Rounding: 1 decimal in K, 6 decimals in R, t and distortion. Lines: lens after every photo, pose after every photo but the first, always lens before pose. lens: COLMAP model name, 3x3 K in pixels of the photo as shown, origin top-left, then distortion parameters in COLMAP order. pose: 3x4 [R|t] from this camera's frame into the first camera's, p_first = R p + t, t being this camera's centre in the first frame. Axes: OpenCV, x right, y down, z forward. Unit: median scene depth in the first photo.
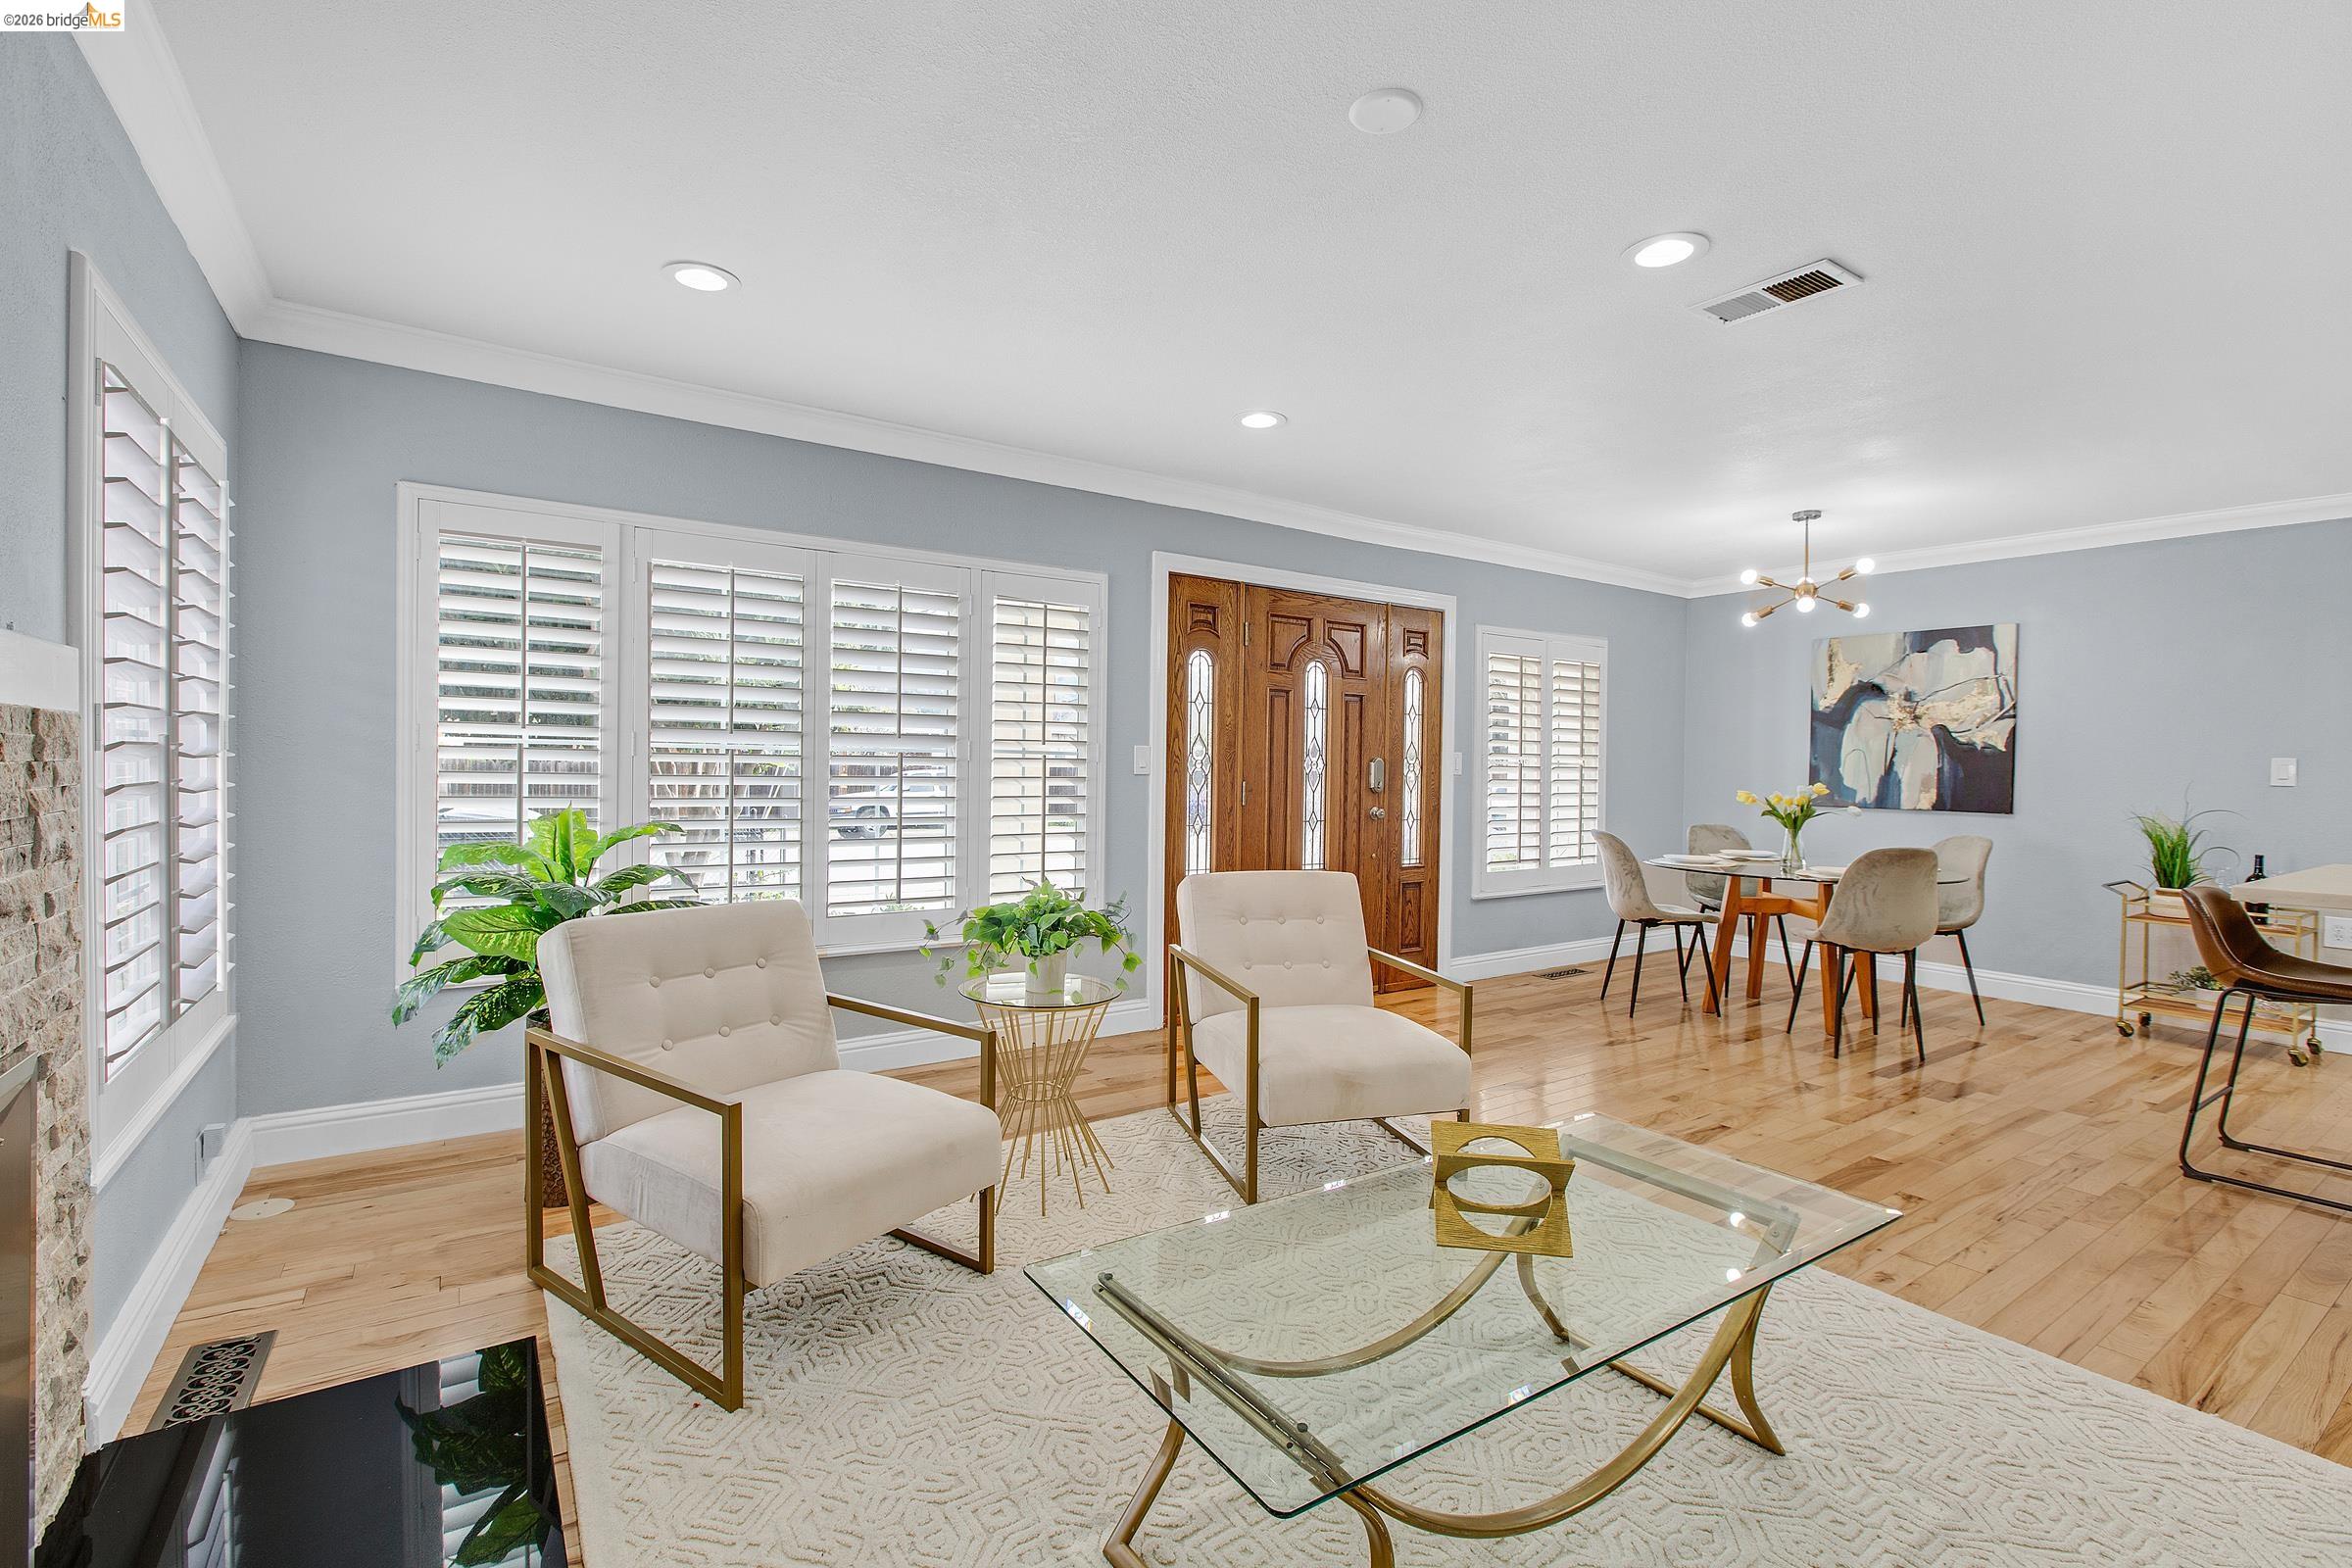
lens RADIAL K [[1048.0, 0, 1141.6], [0, 1048.0, 780.1], [0, 0, 1]] dist [-0.013721, 0.001588]
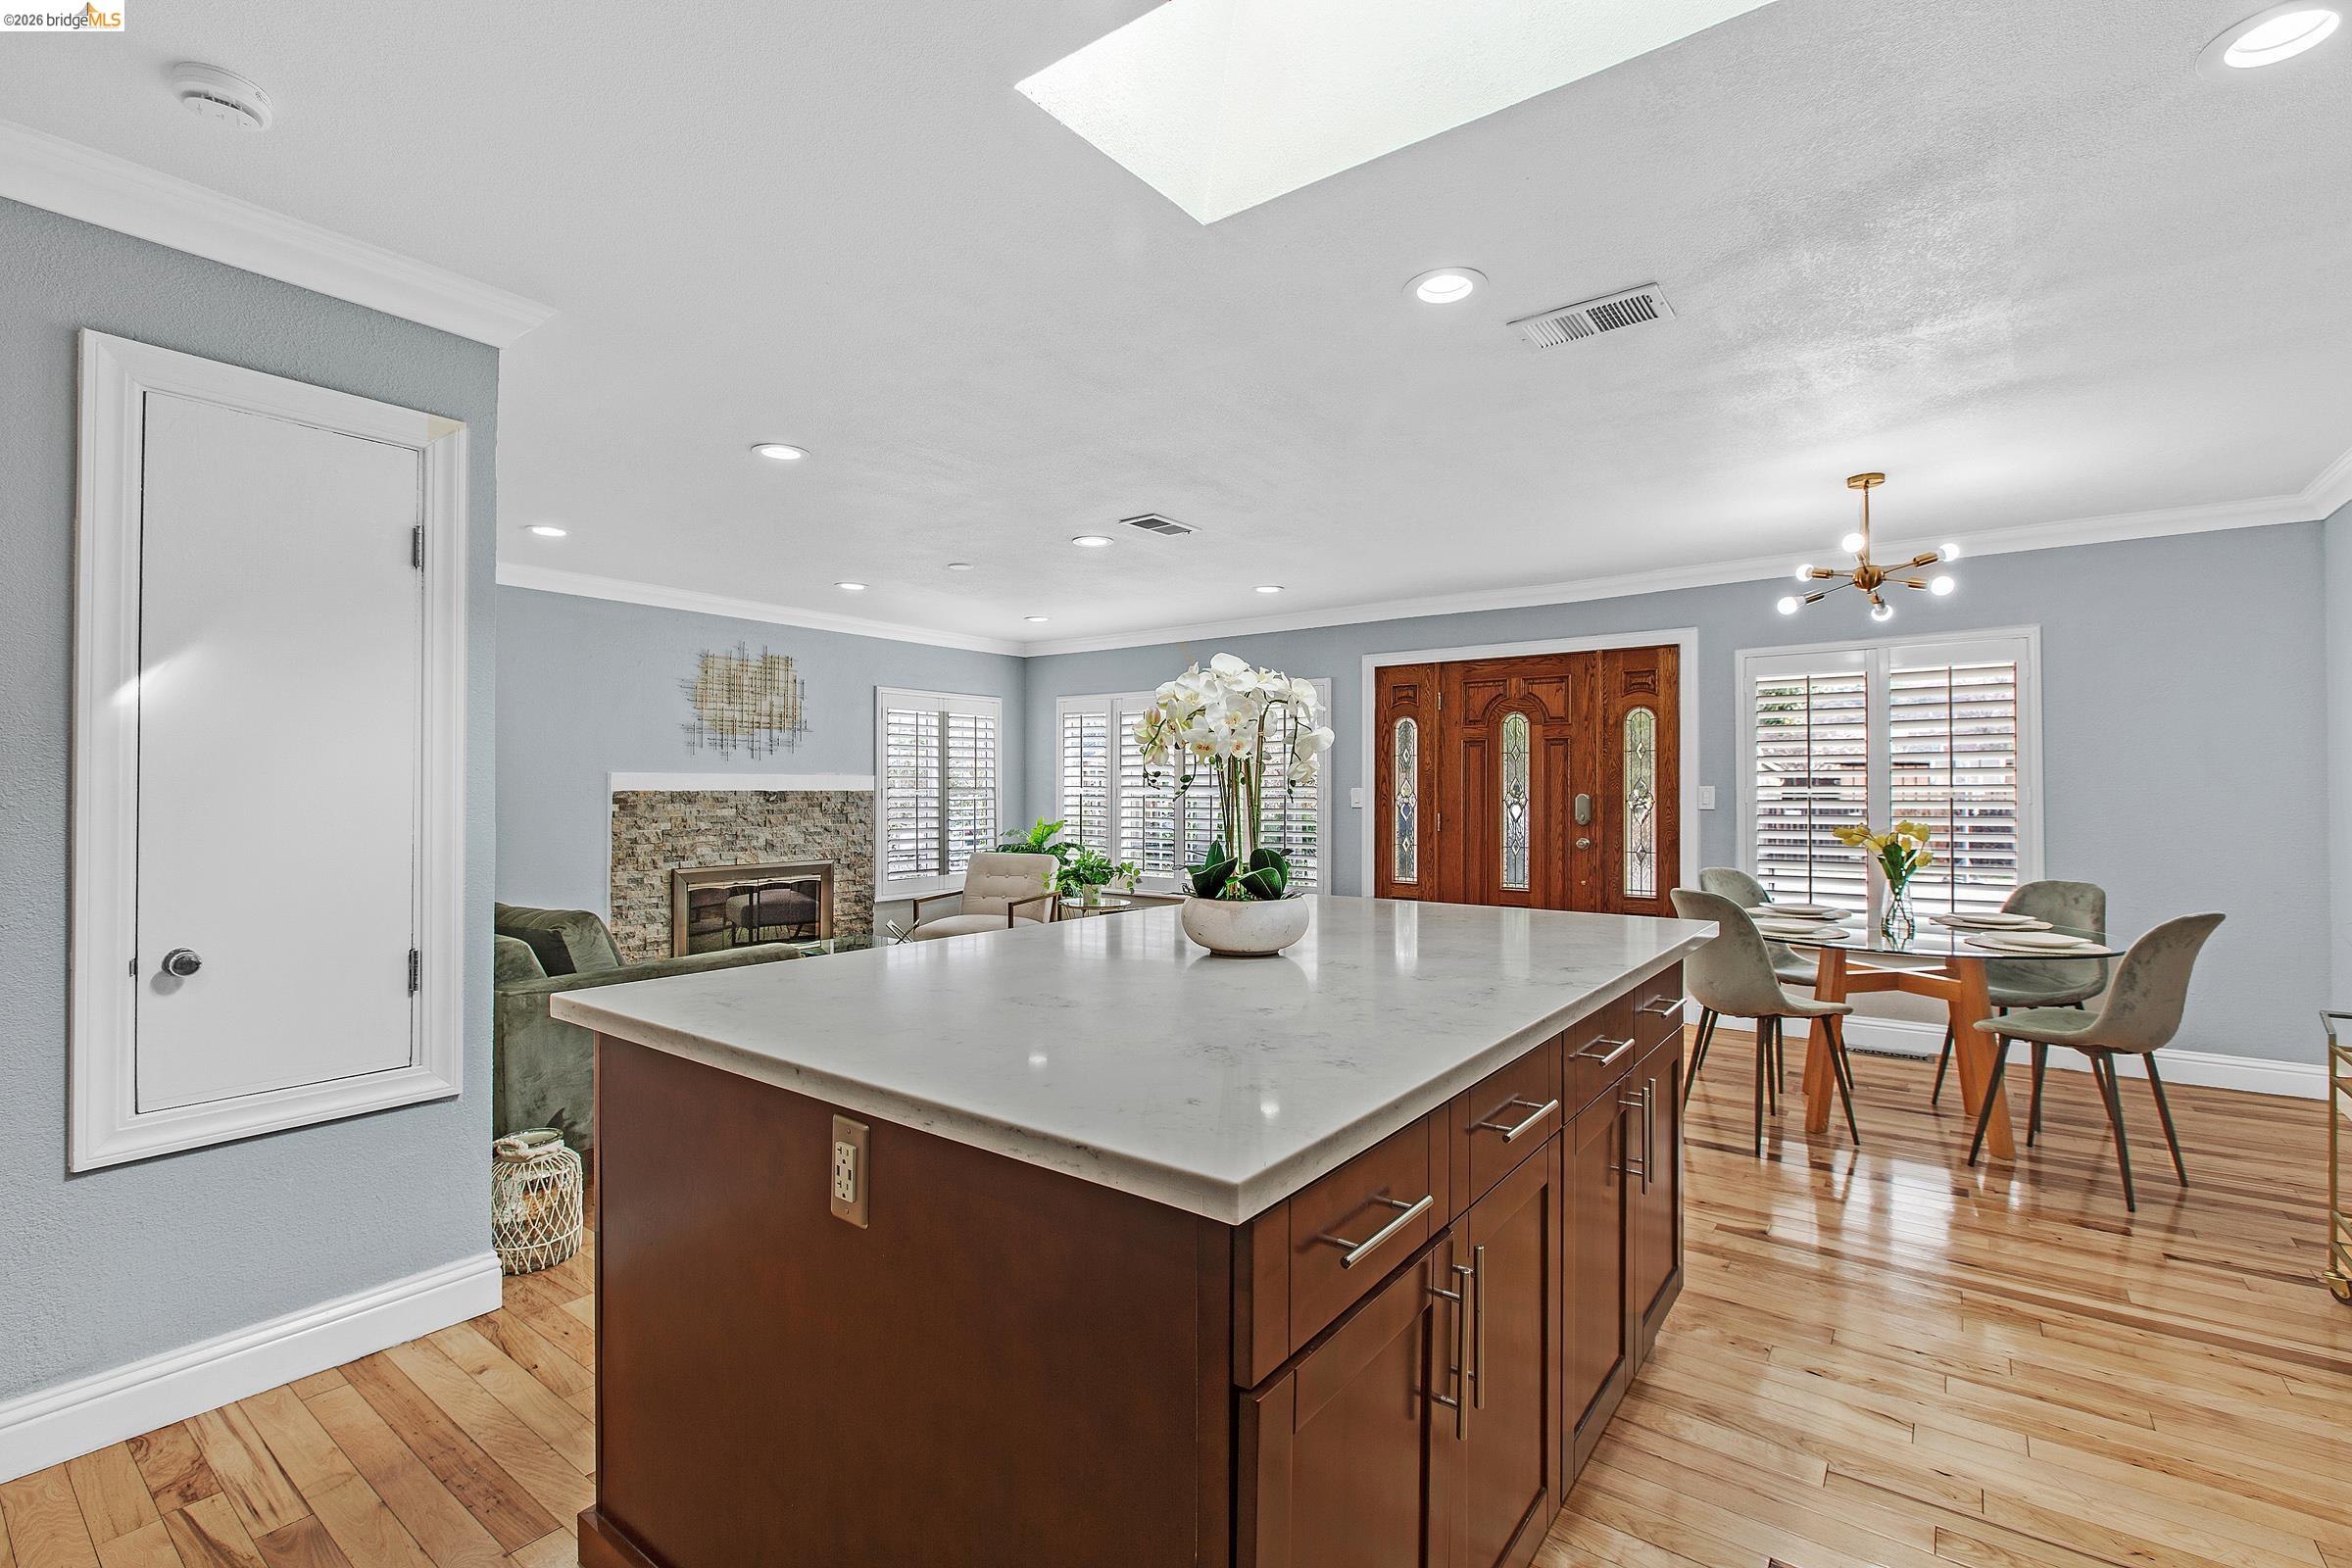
lens RADIAL K [[1048.0, 0, 1182.0], [0, 1048.0, 779.2], [0, 0, 1]] dist [-0.013721, 0.001588]
pose [[0.331974, -0.023879, -0.942986, 1.115888], [-0.012491, 0.999481, -0.029707, 0.001739], [0.943206, 0.021641, 0.331503, 0.233959]]
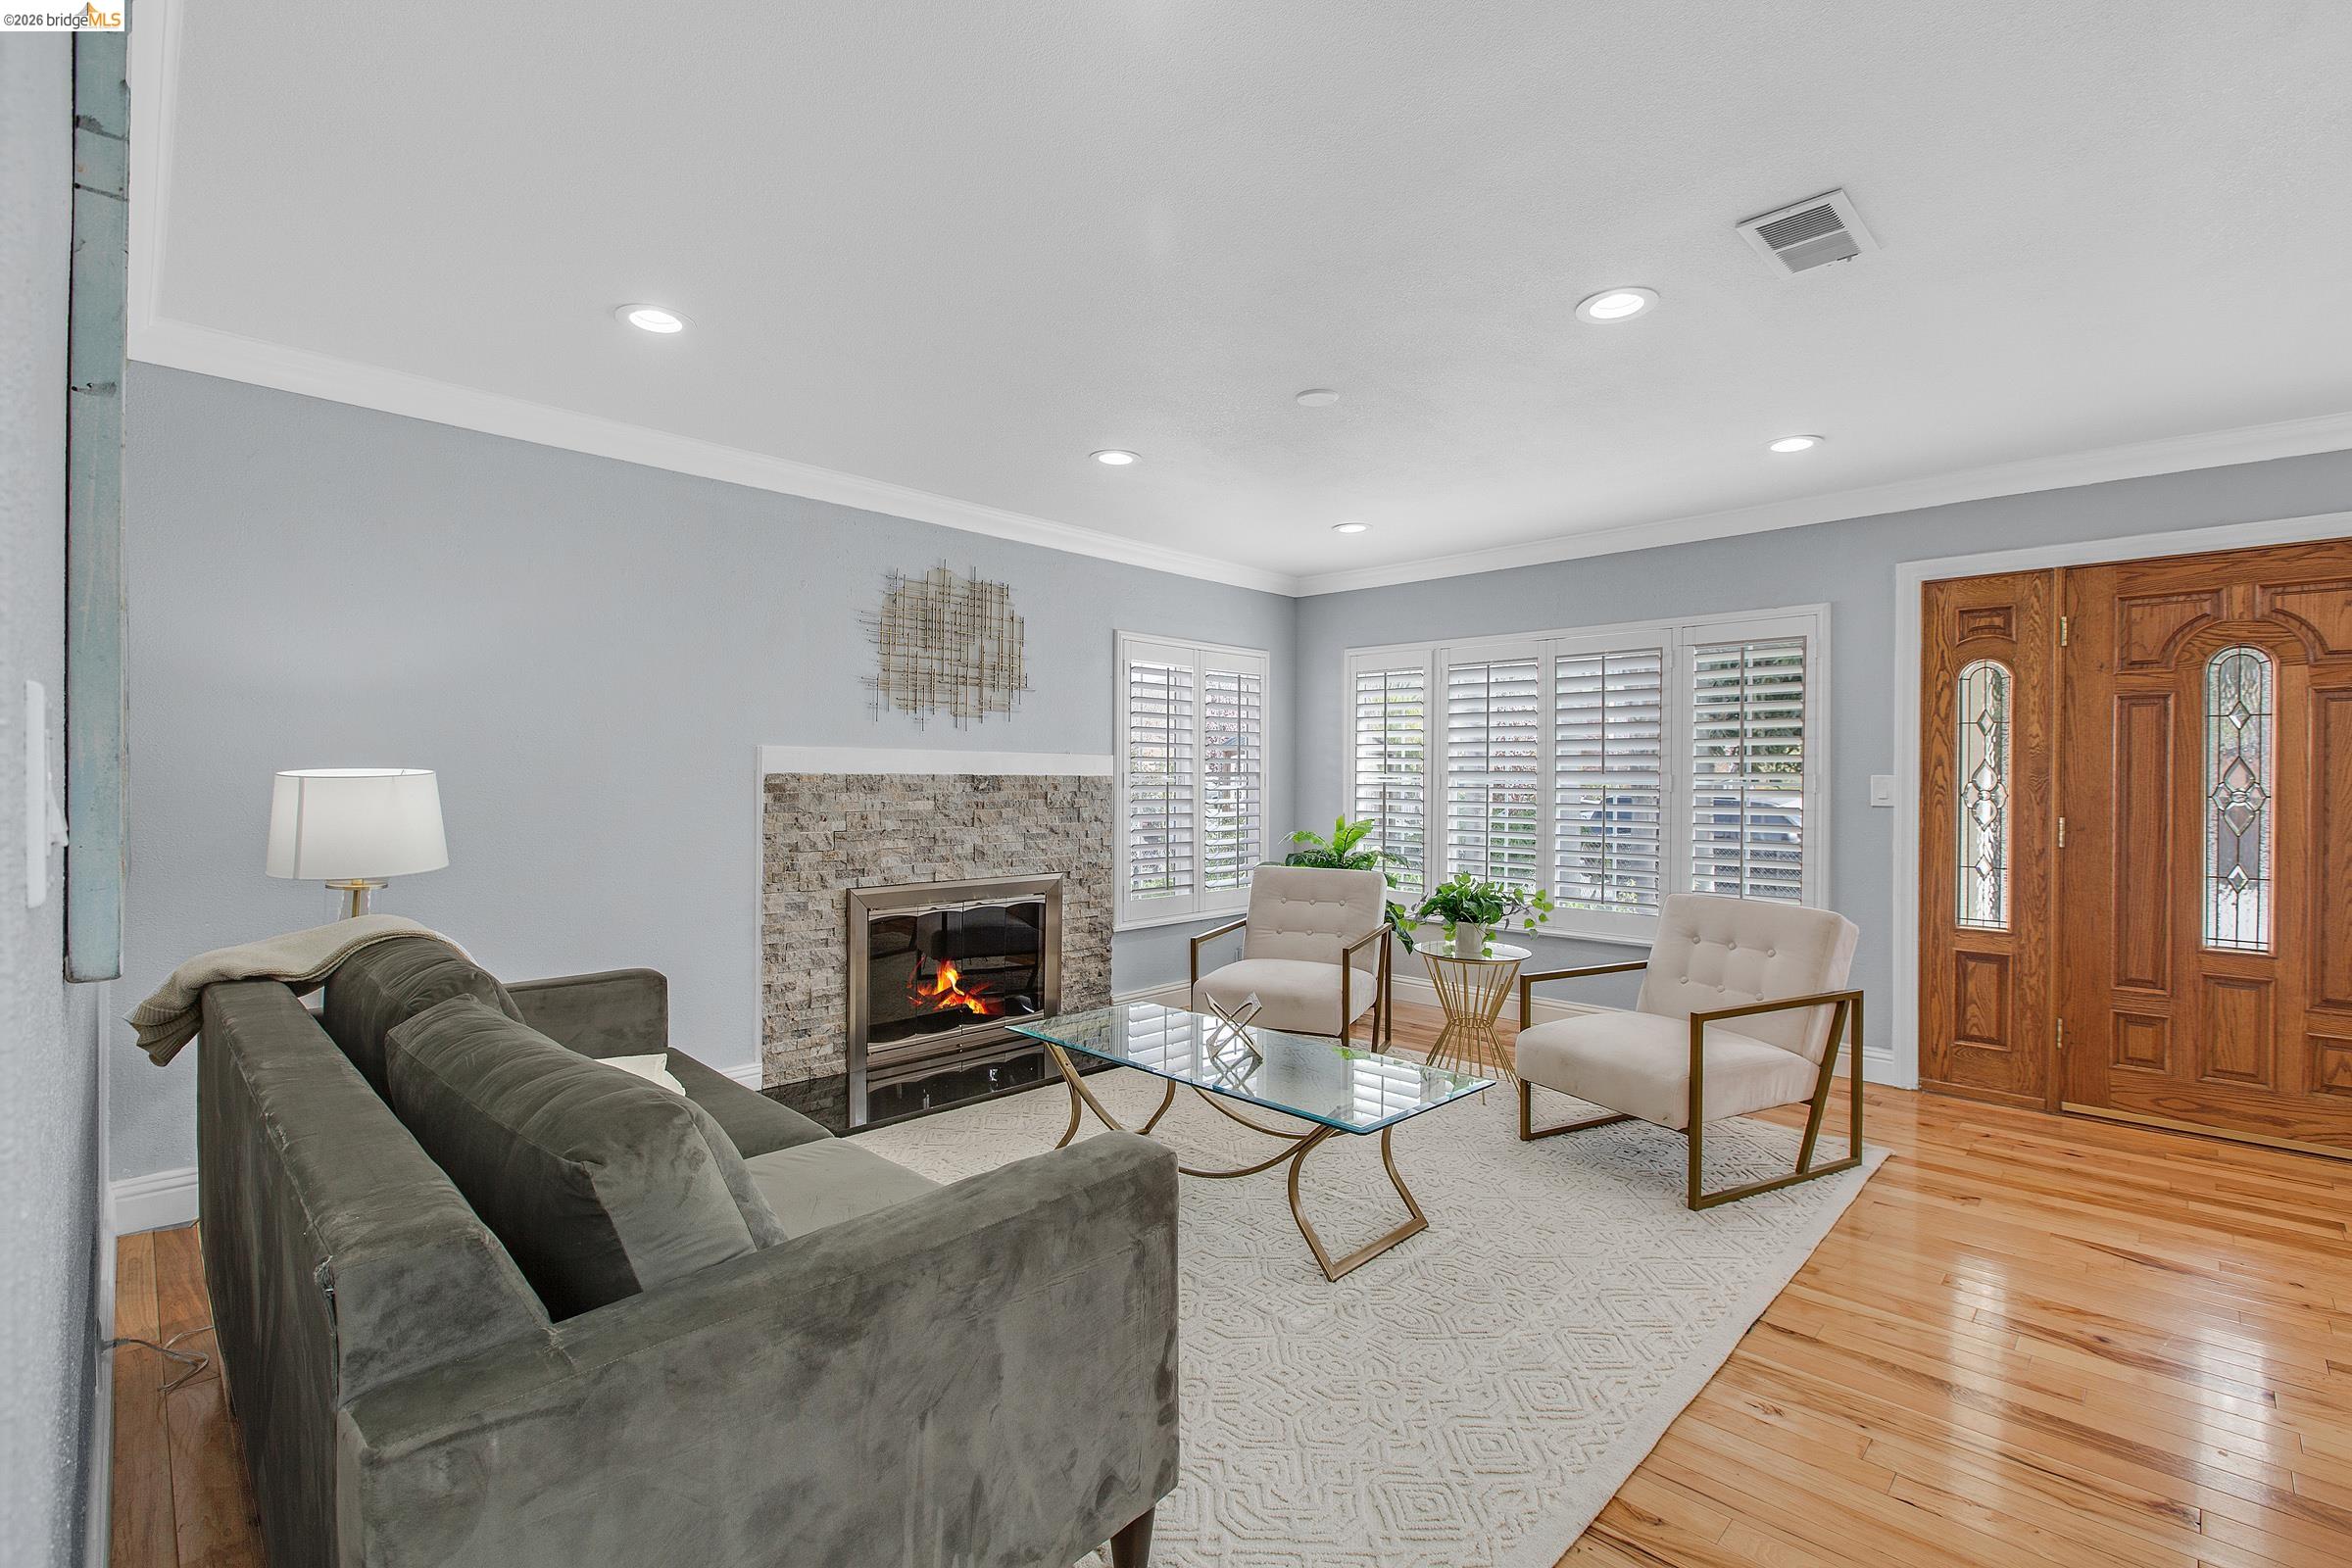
lens RADIAL K [[1048.0, 0, 1180.4], [0, 1048.0, 780.3], [0, 0, 1]] dist [-0.013721, 0.001588]
pose [[0.206726, -0.012476, -0.978319, 0.659853], [-0.020795, 0.999637, -0.017142, 0.000439], [0.978178, 0.023888, 0.206392, 0.167733]]
